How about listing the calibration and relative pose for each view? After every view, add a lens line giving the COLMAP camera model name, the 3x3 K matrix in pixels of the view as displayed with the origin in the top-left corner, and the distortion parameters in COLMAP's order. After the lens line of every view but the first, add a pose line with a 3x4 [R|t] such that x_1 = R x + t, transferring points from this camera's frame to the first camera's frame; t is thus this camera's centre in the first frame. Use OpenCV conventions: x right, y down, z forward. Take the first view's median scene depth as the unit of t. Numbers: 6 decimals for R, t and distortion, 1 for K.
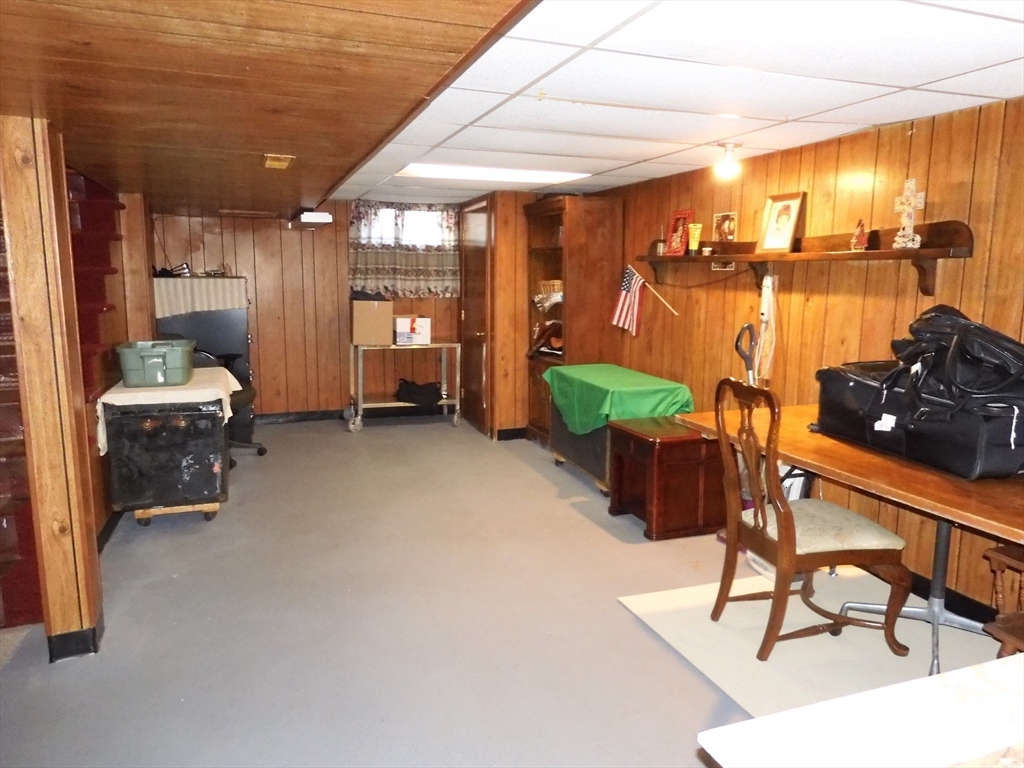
lens RADIAL K [[743.4, 0, 517.0], [0, 743.4, 384.9], [0, 0, 1]] dist [0.006942, -0.004544]
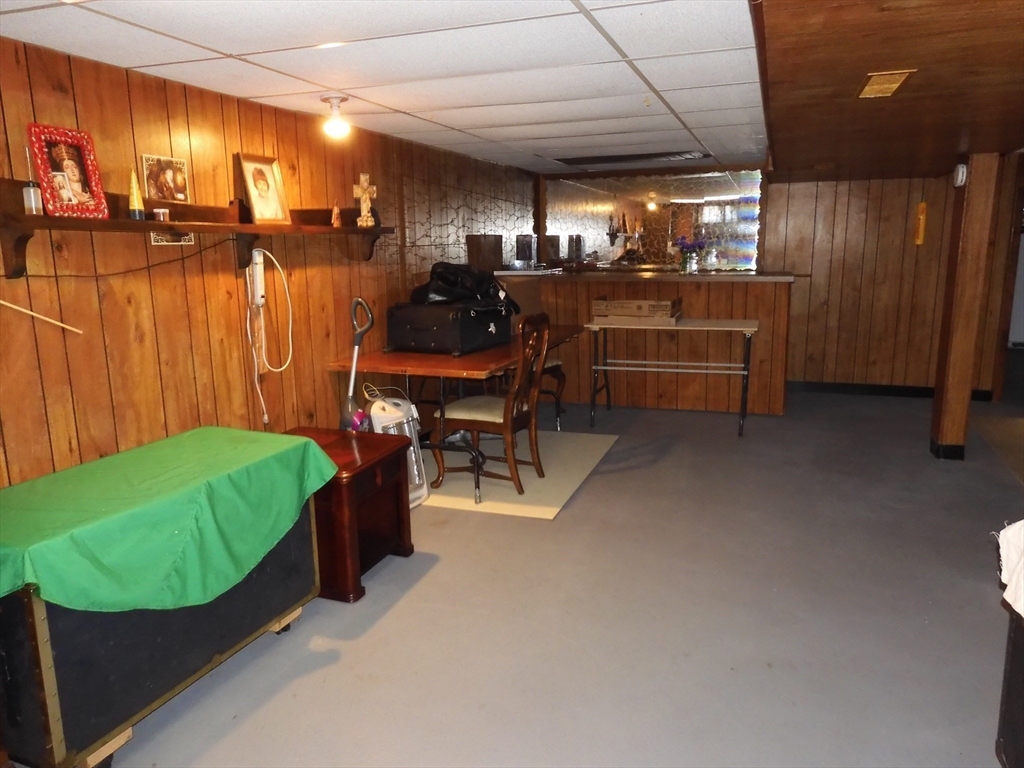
lens RADIAL K [[743.4, 0, 517.0], [0, 743.4, 384.9], [0, 0, 1]] dist [0.006942, -0.004544]
pose [[-0.779645, -0.120522, 0.614515, -0.395601], [0.095712, 0.946842, 0.307130, -0.216821], [-0.618865, 0.298269, -0.726665, 1.369678]]
